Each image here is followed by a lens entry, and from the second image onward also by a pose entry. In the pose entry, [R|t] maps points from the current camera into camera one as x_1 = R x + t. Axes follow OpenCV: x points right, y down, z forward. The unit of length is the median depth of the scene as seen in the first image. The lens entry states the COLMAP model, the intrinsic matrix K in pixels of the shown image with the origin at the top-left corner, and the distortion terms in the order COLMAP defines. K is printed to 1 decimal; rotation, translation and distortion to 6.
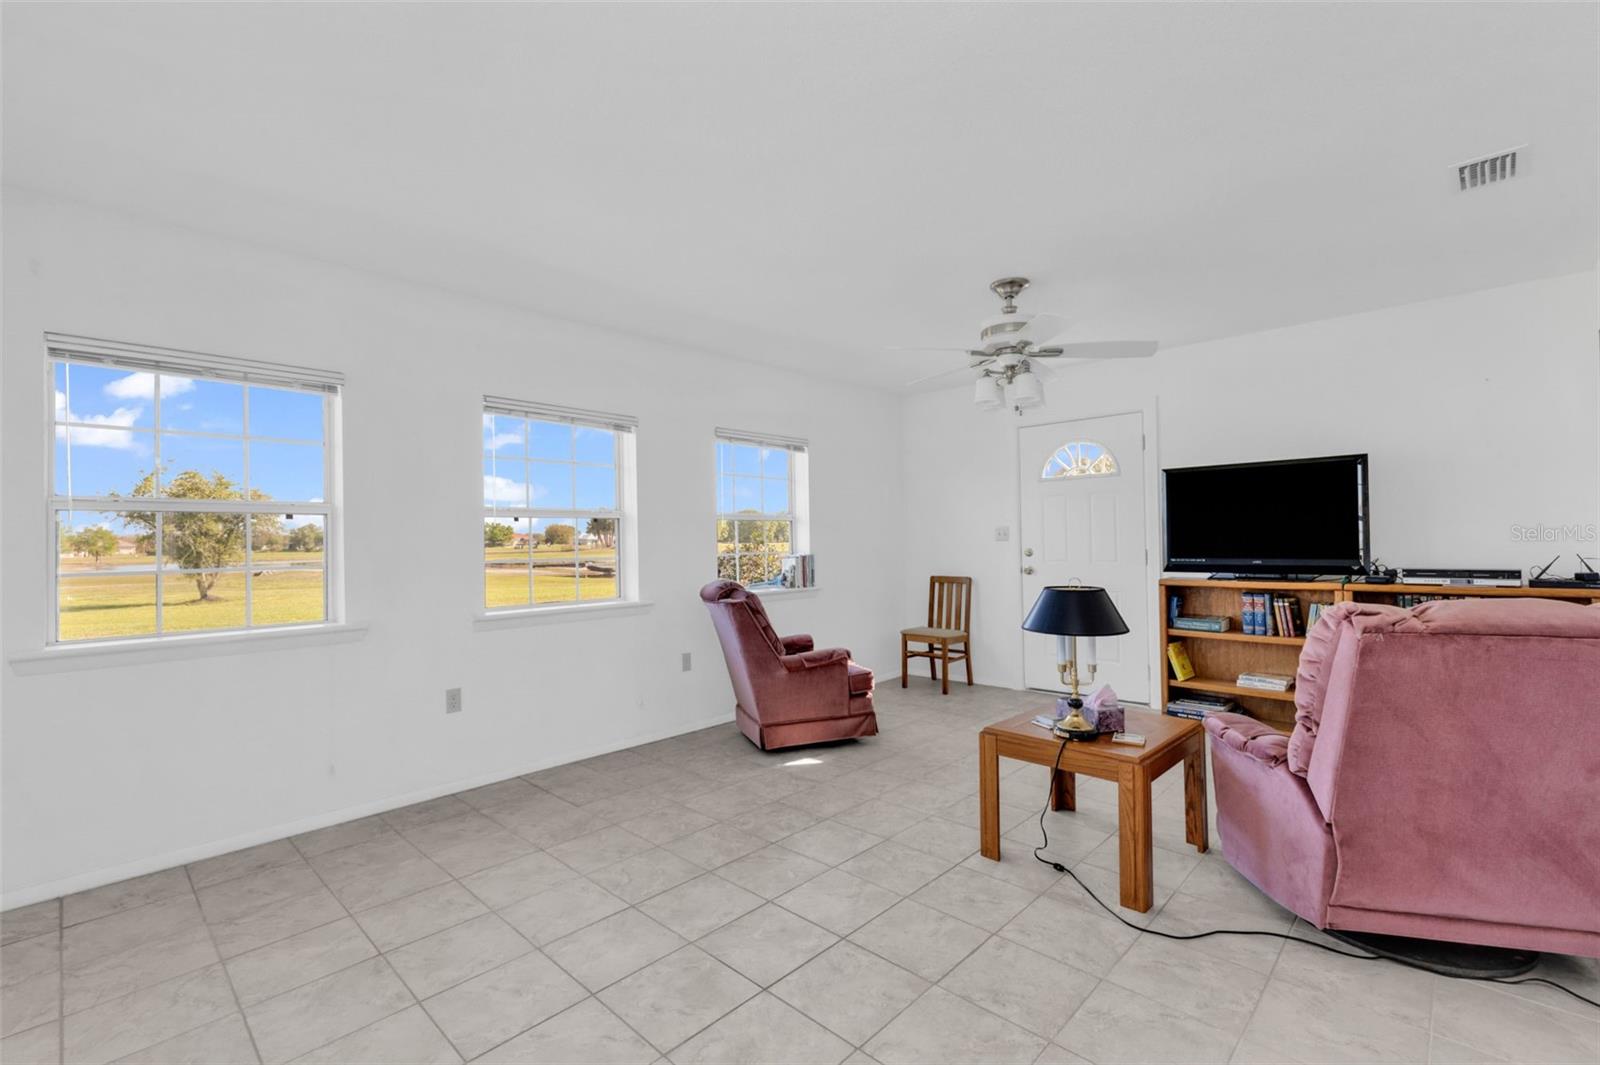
lens RADIAL K [[686.8, 0, 802.9], [0, 686.8, 528.3], [0, 0, 1]] dist [0.004911, 0.000397]
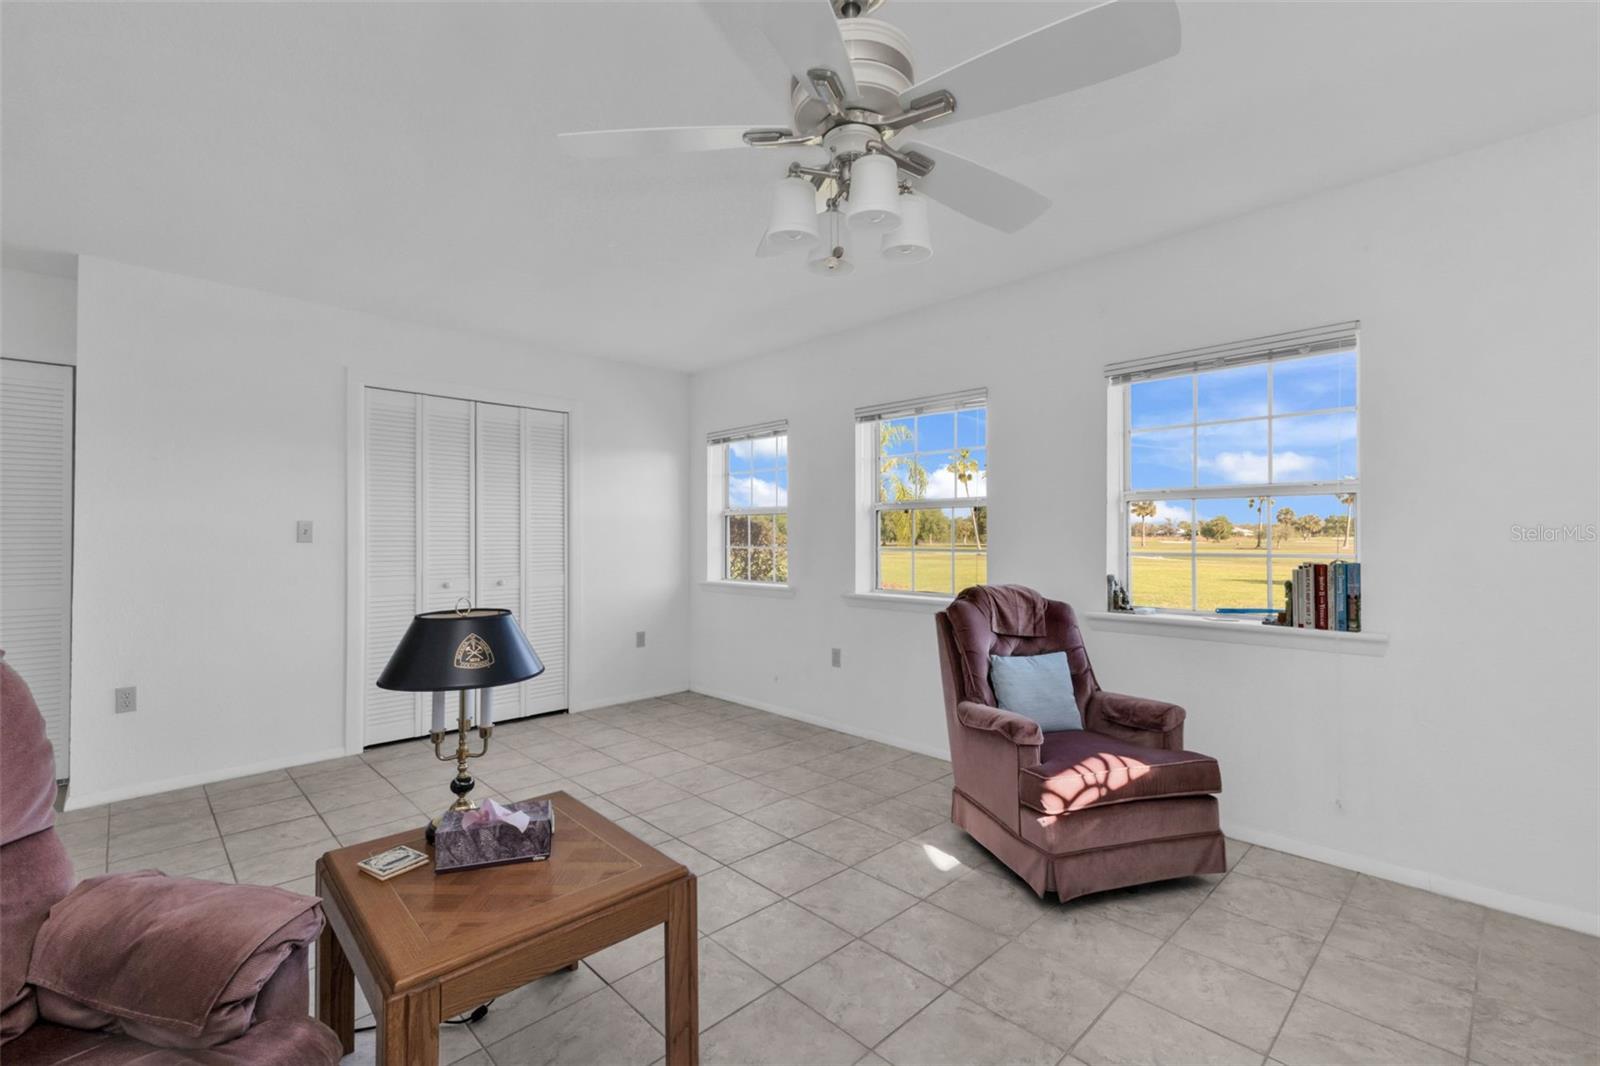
lens RADIAL K [[686.8, 0, 802.9], [0, 686.8, 528.8], [0, 0, 1]] dist [0.004911, 0.000397]
pose [[-0.019816, 0.003560, -0.999797, 0.667652], [0.017420, 0.999843, 0.003215, 0.007744], [0.999652, -0.017352, -0.019875, 0.855612]]
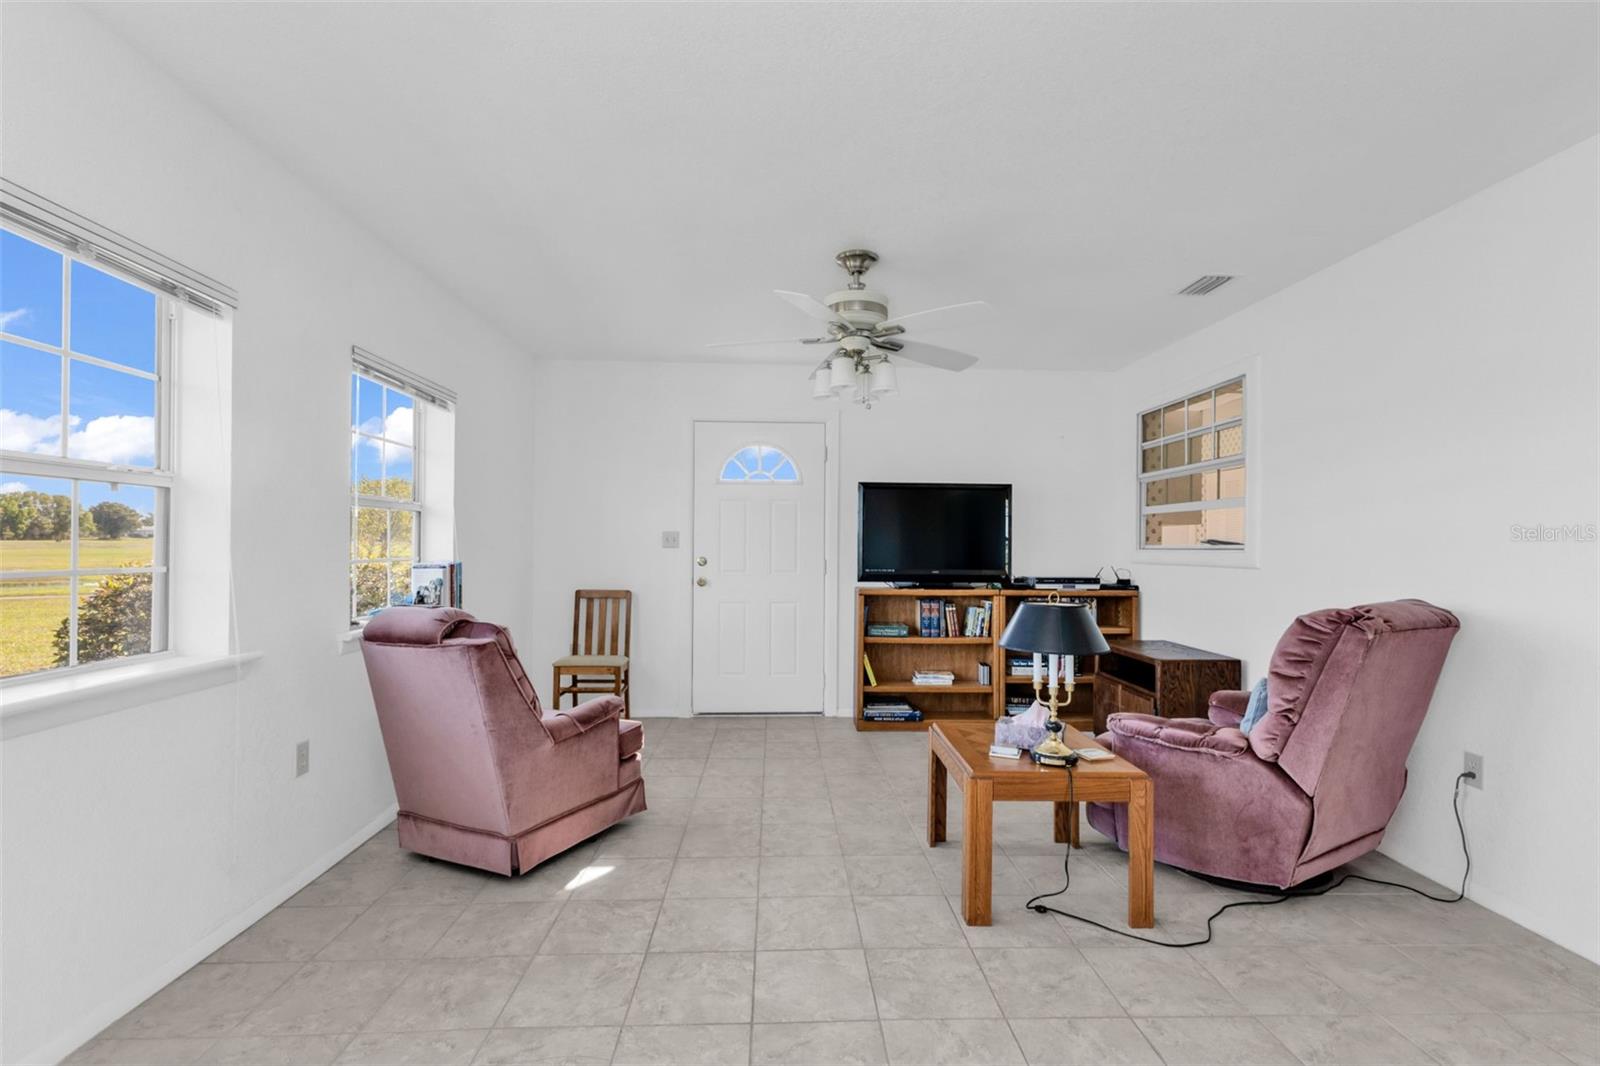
lens RADIAL K [[716.8, 0, 787.7], [0, 716.8, 536.6], [0, 0, 1]] dist [0.010007, -0.000064]
pose [[0.699942, 0.030929, 0.713530, -0.358165], [-0.033818, 0.999377, -0.010145, 0.011653], [-0.713399, -0.017029, 0.700551, 0.368048]]
